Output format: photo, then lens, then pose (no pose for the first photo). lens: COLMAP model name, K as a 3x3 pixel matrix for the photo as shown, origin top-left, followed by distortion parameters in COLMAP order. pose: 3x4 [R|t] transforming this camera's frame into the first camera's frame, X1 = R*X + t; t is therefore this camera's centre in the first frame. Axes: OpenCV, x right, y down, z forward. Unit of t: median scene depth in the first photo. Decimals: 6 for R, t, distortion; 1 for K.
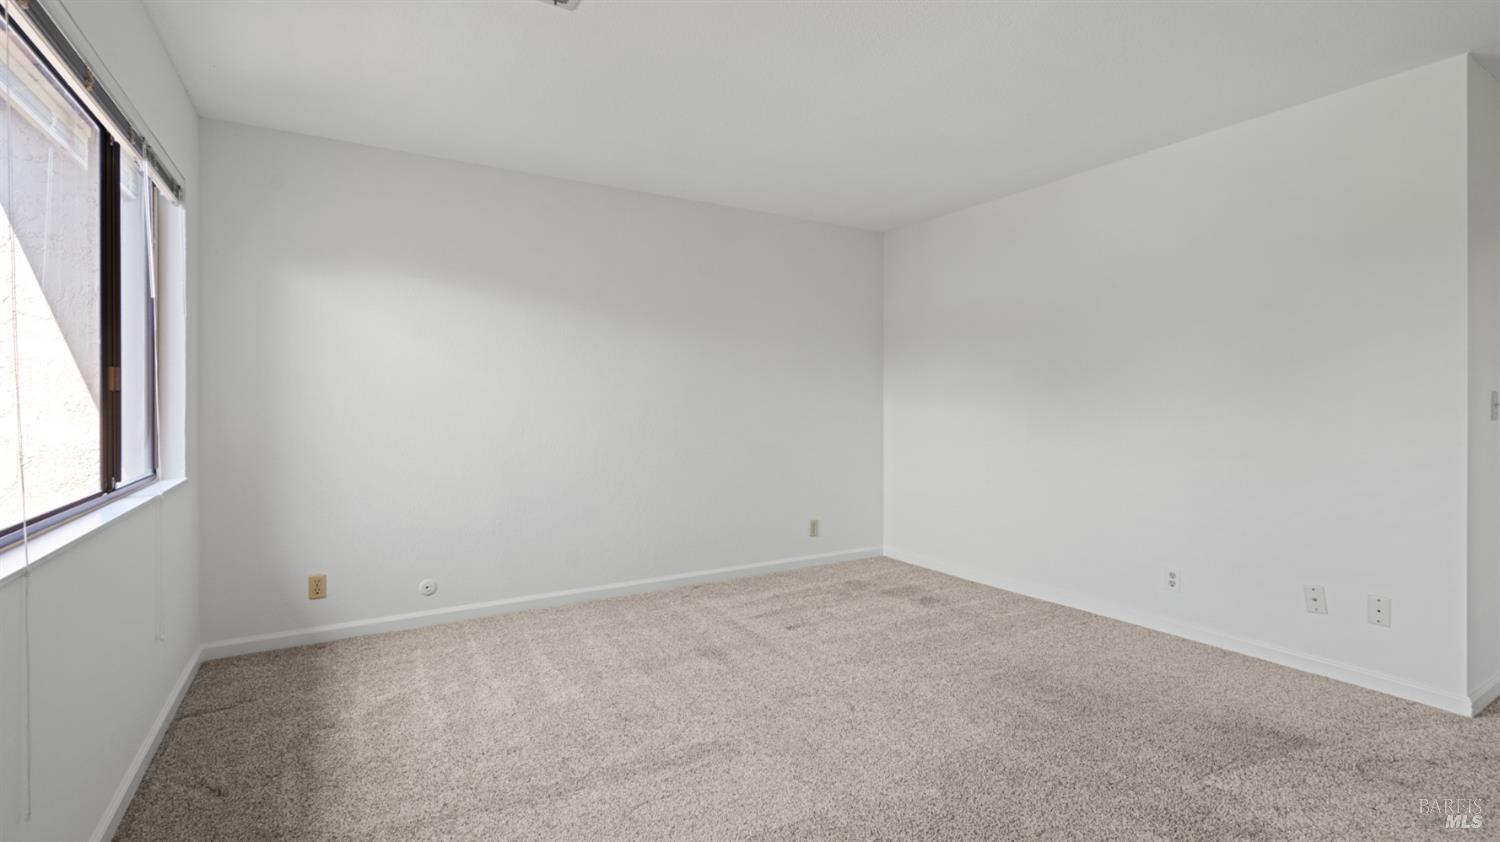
lens RADIAL K [[680.1, 0, 749.2], [0, 680.1, 406.6], [0, 0, 1]] dist [-0.003517, 0.000070]
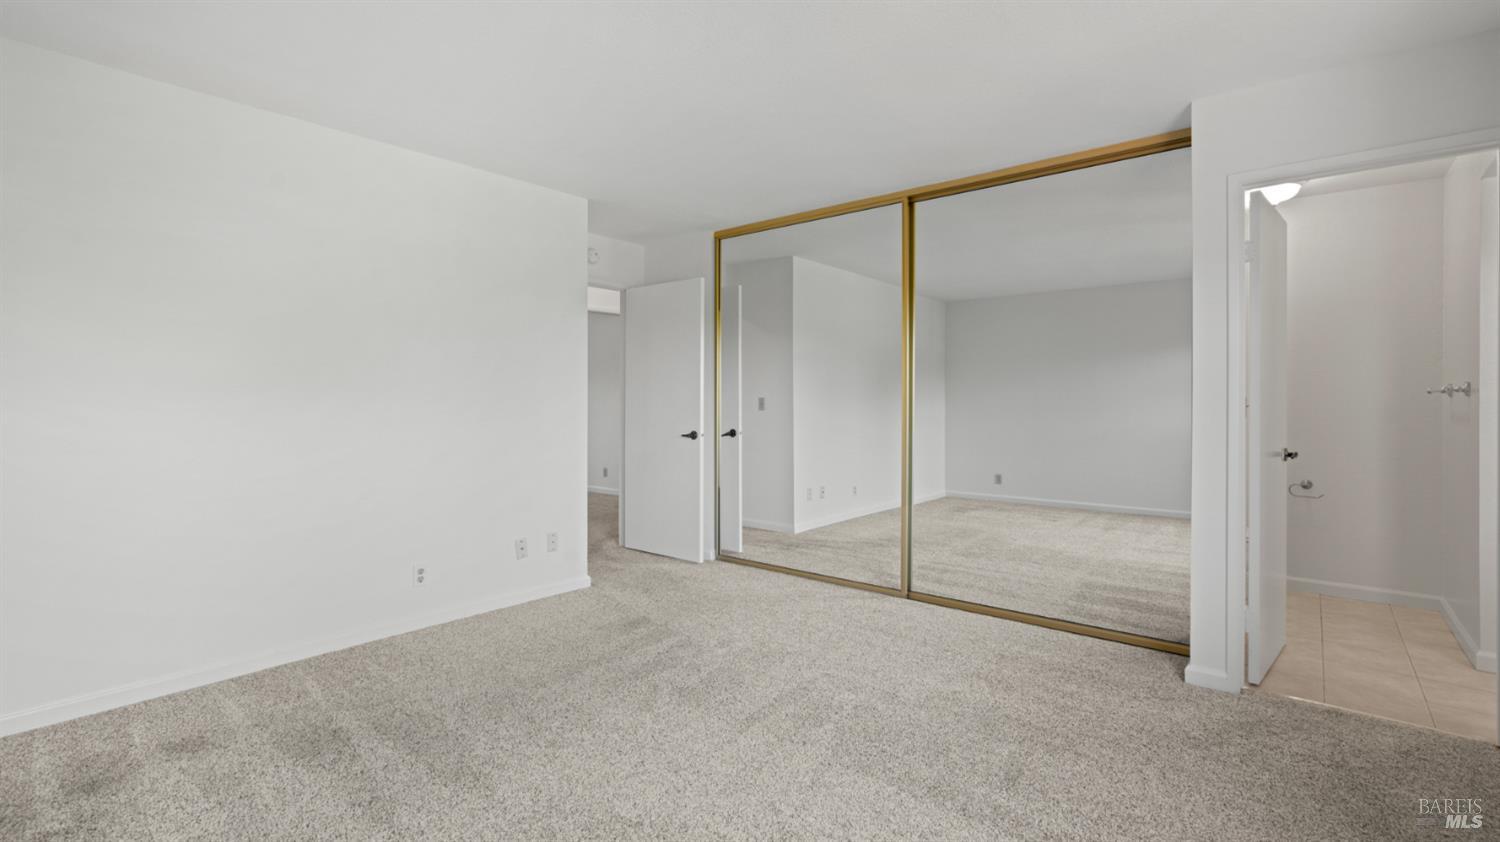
lens RADIAL K [[680.1, 0, 749.2], [0, 680.1, 406.6], [0, 0, 1]] dist [-0.003517, 0.000070]
pose [[-0.323552, -0.006078, 0.946191, -0.539184], [0.006310, 0.999943, 0.008581, -0.007487], [-0.946189, 0.008747, -0.323495, 0.905998]]
